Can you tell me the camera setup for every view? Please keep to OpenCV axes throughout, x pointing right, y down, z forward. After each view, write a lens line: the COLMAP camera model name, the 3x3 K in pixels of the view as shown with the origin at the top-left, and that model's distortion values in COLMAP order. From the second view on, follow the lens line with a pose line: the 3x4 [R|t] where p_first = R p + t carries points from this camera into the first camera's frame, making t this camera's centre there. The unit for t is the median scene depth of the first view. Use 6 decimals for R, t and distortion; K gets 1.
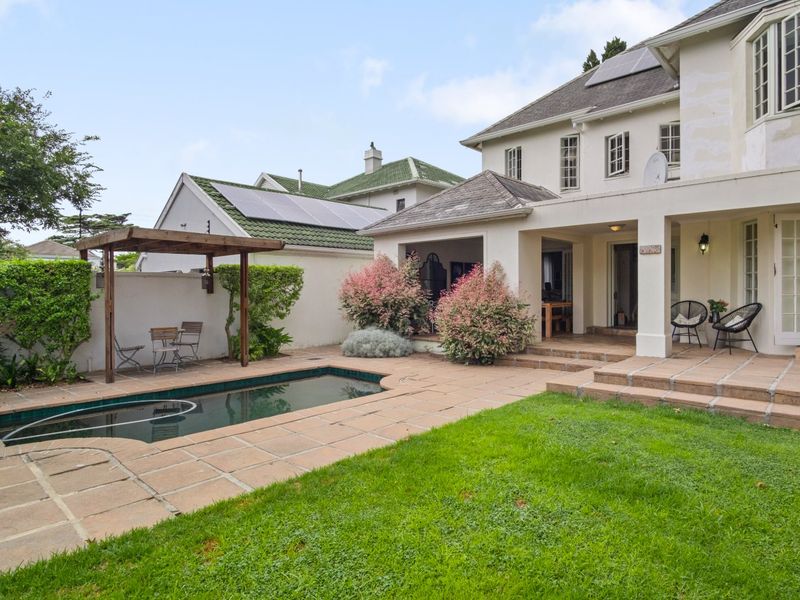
lens RADIAL K [[486.4, 0, 409.1], [0, 486.4, 297.6], [0, 0, 1]] dist [0.000273, -0.003108]
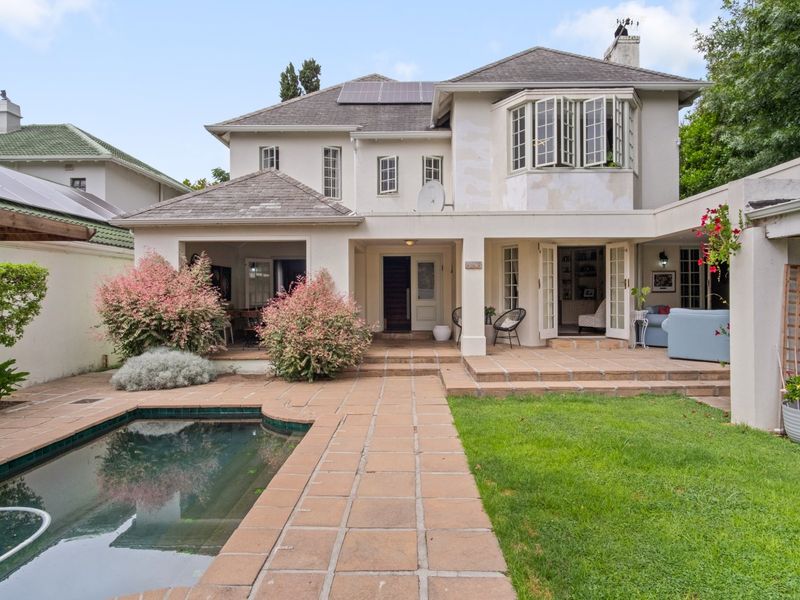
lens RADIAL K [[486.4, 0, 409.1], [0, 486.4, 297.6], [0, 0, 1]] dist [0.000273, -0.003108]
pose [[0.731662, -0.004082, 0.681656, -0.335923], [0.010347, 0.999933, -0.005118, -0.011889], [-0.681589, 0.010798, 0.731655, 0.190608]]
